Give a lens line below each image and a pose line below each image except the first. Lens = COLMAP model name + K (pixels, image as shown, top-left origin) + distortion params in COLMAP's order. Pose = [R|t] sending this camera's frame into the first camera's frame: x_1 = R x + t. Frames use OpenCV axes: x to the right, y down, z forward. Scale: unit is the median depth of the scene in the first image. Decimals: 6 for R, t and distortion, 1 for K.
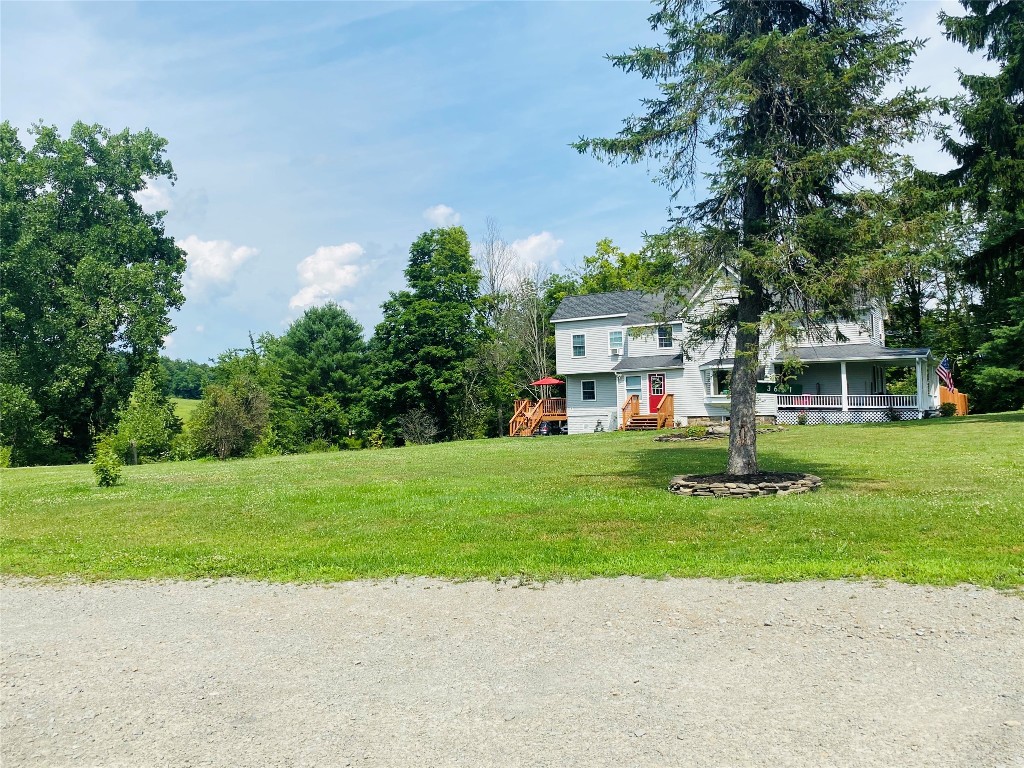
lens RADIAL K [[759.1, 0, 480.7], [0, 759.1, 380.7], [0, 0, 1]] dist [0.002032, -0.005480]
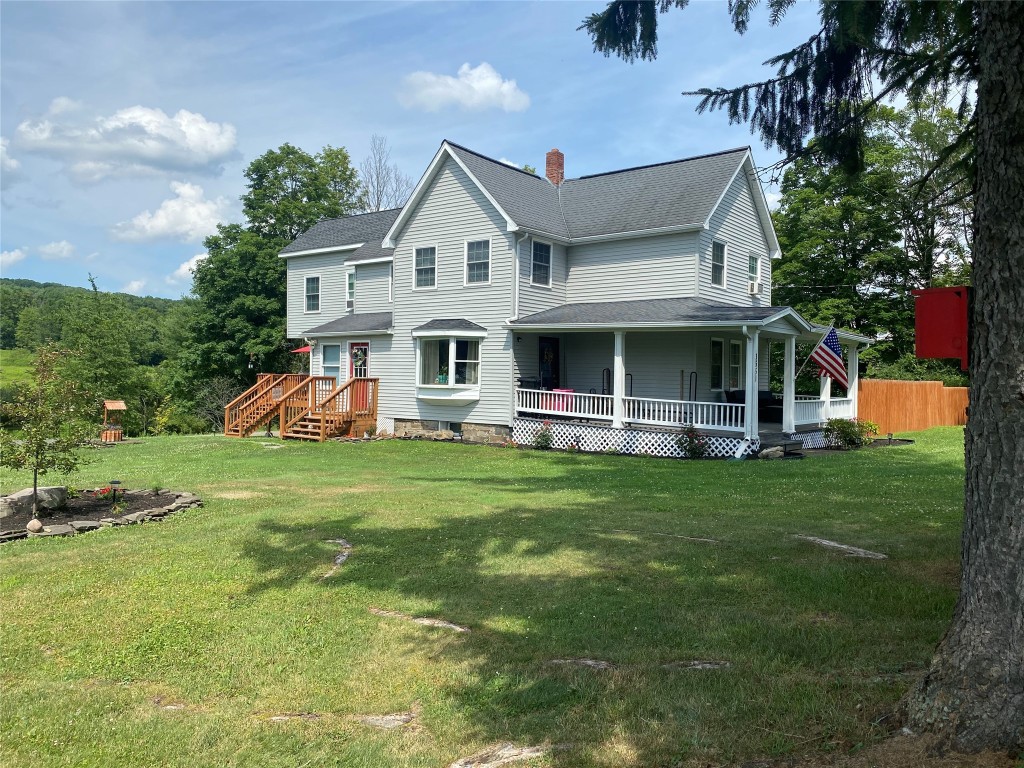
lens RADIAL K [[759.1, 0, 480.7], [0, 759.1, 380.7], [0, 0, 1]] dist [0.002032, -0.005480]
pose [[0.995774, 0.037010, -0.084056, 0.321841], [-0.032616, 0.998059, 0.053055, -0.011811], [0.085856, -0.050090, 0.995048, 0.361519]]
